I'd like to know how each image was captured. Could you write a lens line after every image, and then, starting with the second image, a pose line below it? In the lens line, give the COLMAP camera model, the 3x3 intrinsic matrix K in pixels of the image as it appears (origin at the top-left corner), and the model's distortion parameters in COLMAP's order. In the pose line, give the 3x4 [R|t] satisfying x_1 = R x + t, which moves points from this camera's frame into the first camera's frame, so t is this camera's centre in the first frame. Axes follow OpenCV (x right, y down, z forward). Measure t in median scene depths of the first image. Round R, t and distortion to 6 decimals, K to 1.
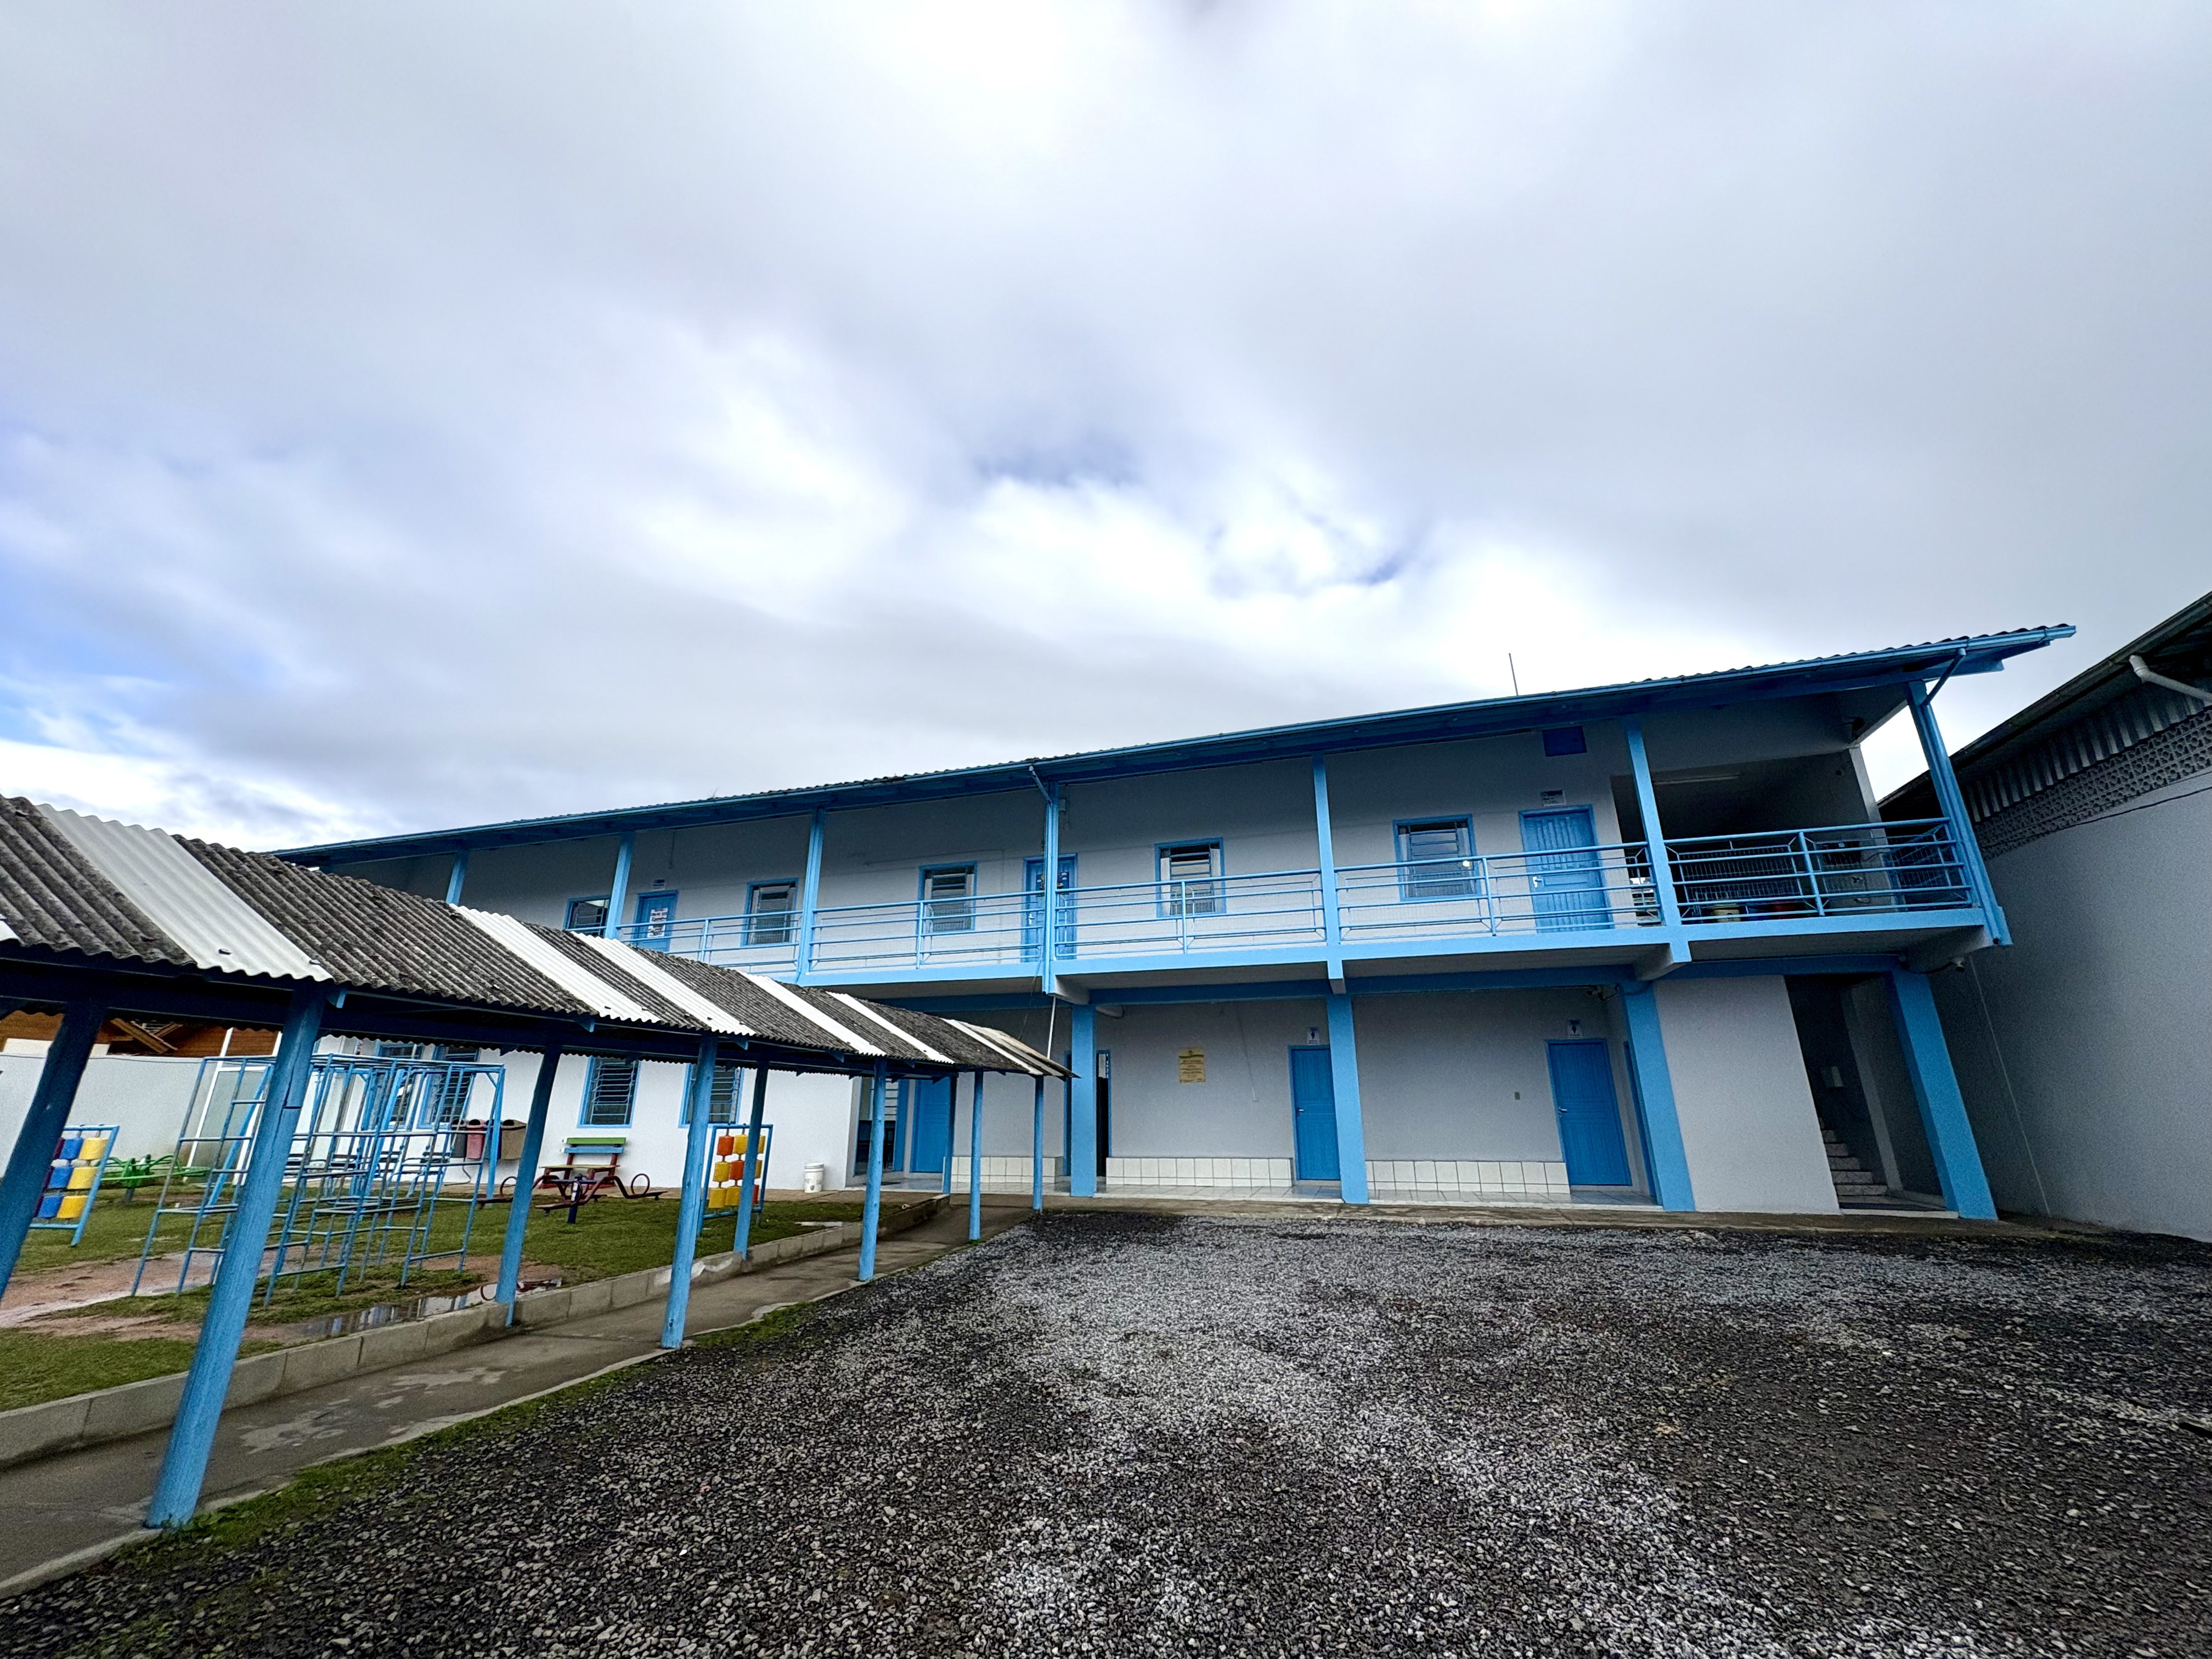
lens RADIAL K [[877.9, 0, 1106.0], [0, 877.9, 829.5], [0, 0, 1]] dist [0.000332, -0.000173]
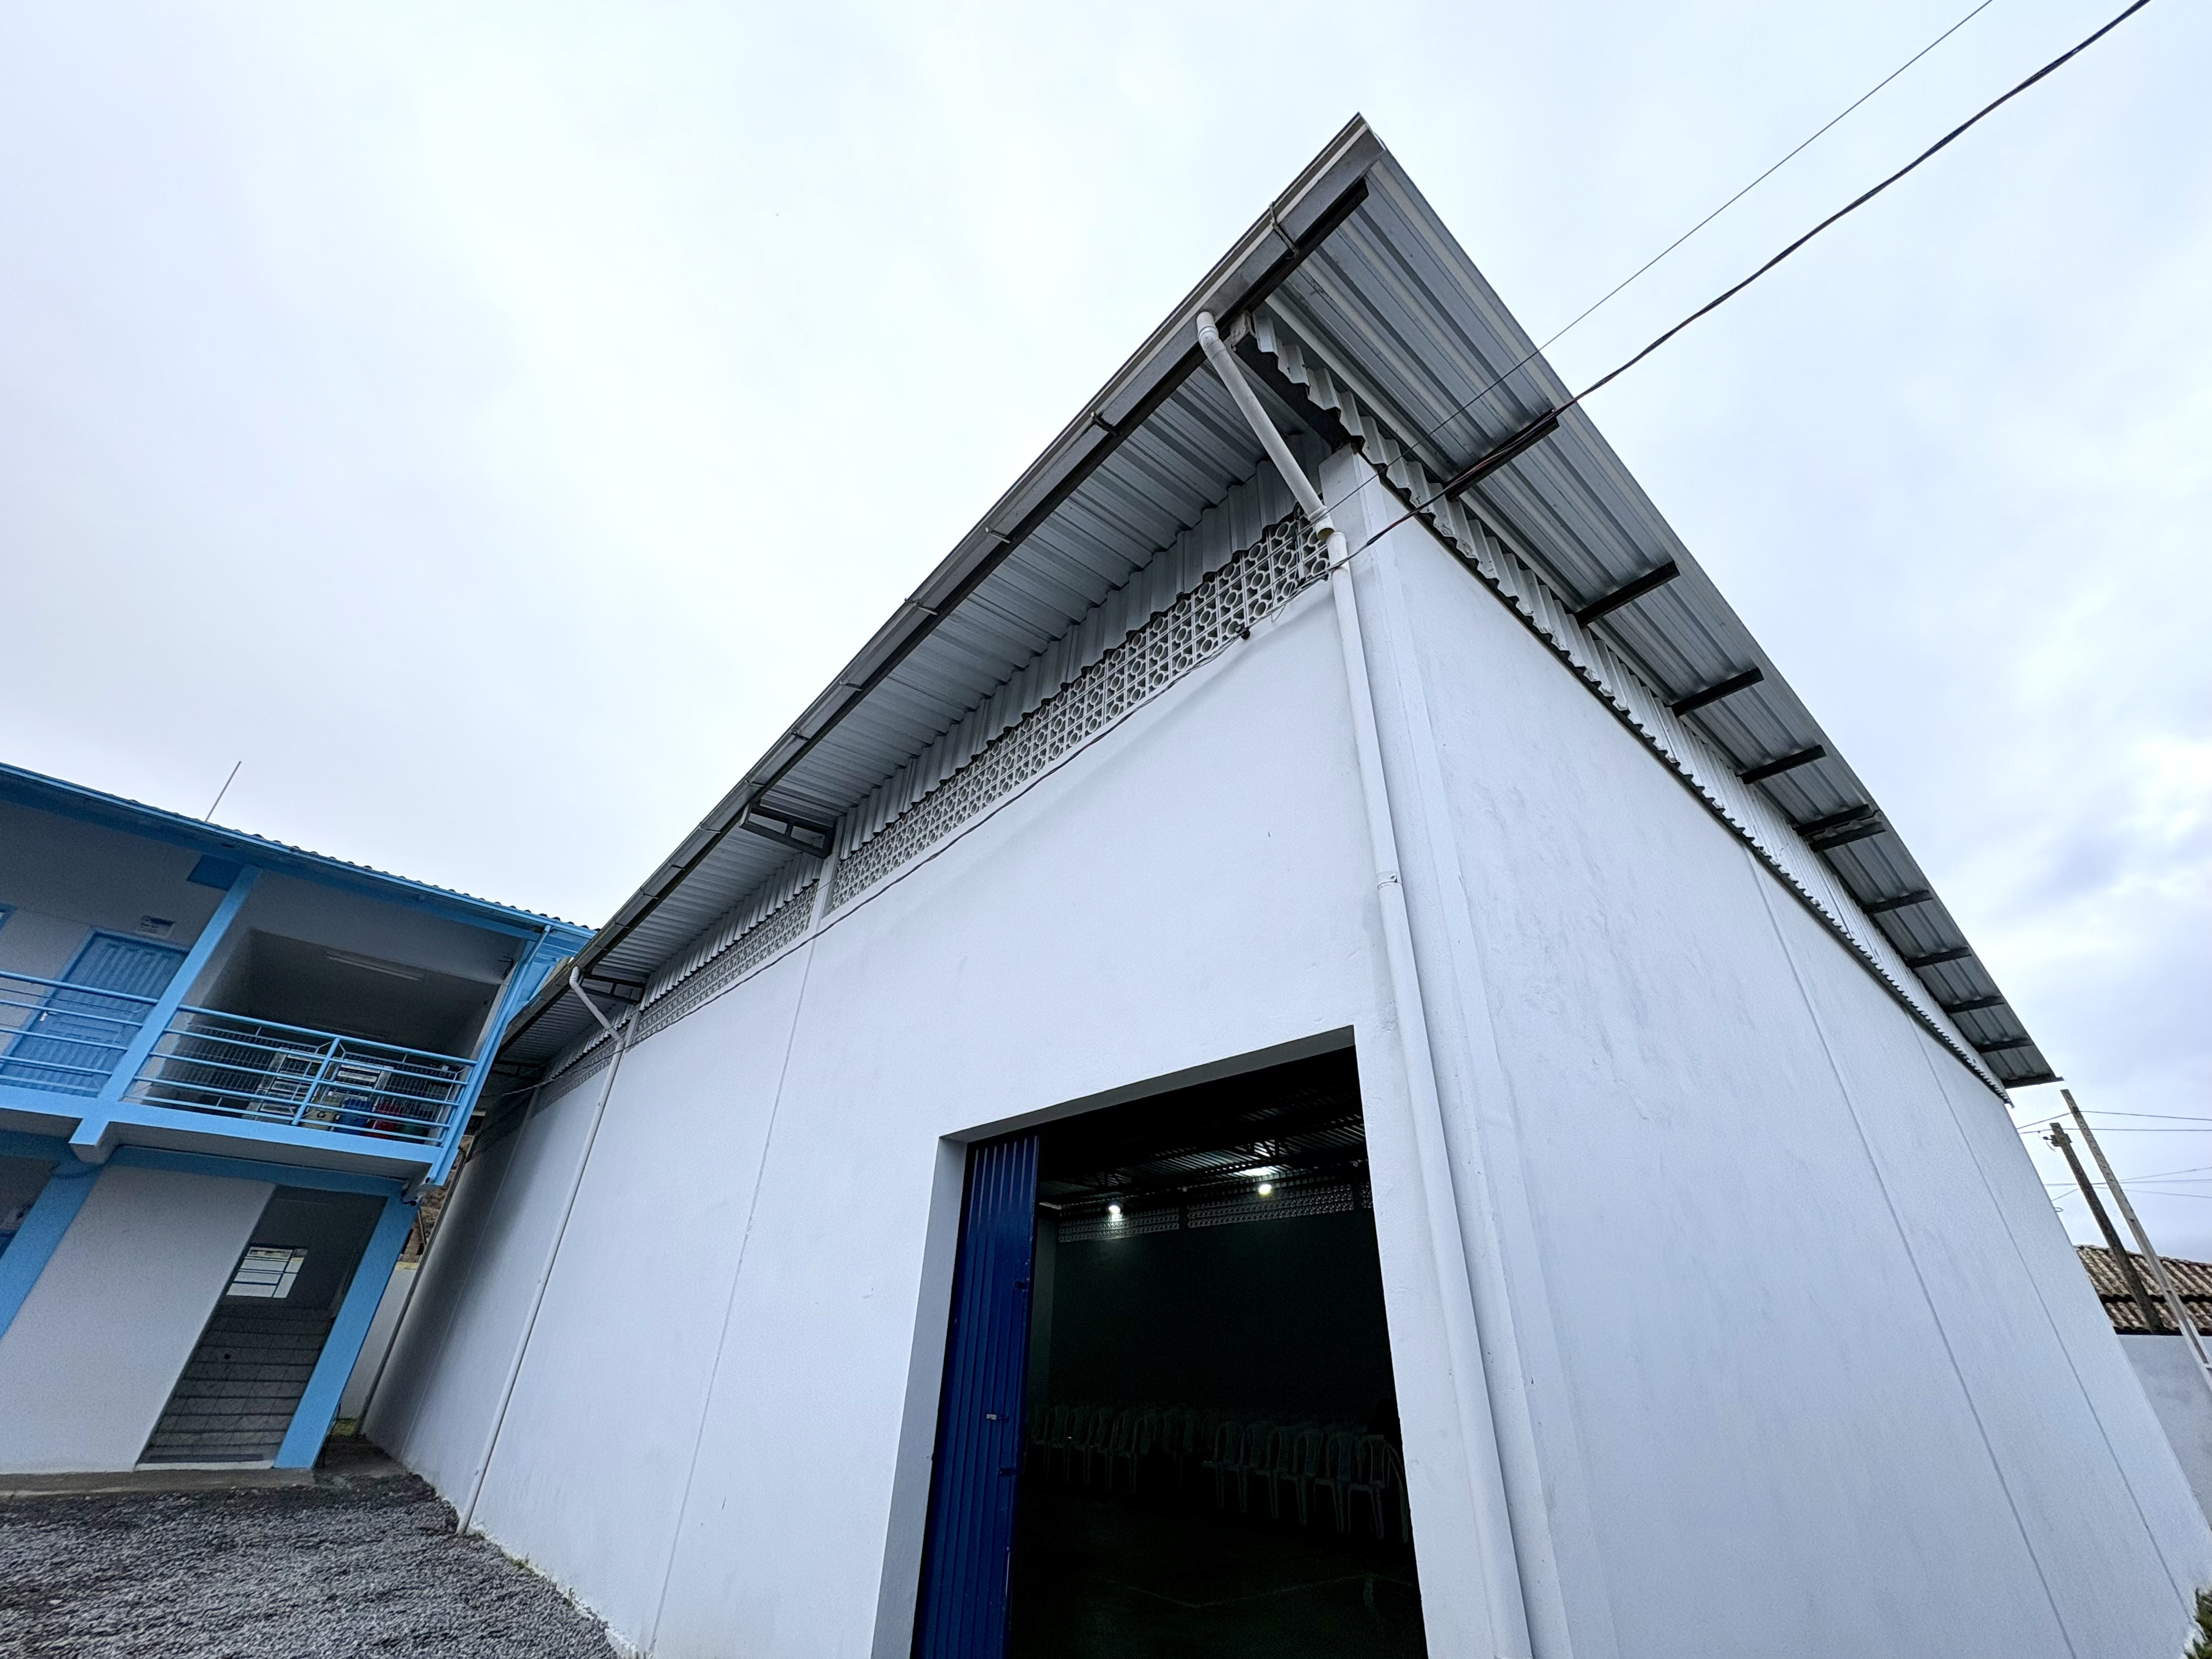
lens RADIAL K [[877.9, 0, 1106.0], [0, 877.9, 829.5], [0, 0, 1]] dist [0.000332, -0.000173]
pose [[0.532766, 0.464752, 0.707224, 0.432298], [-0.286431, 0.885409, -0.366071, -0.092402], [-0.796315, -0.007541, 0.604835, -0.315201]]
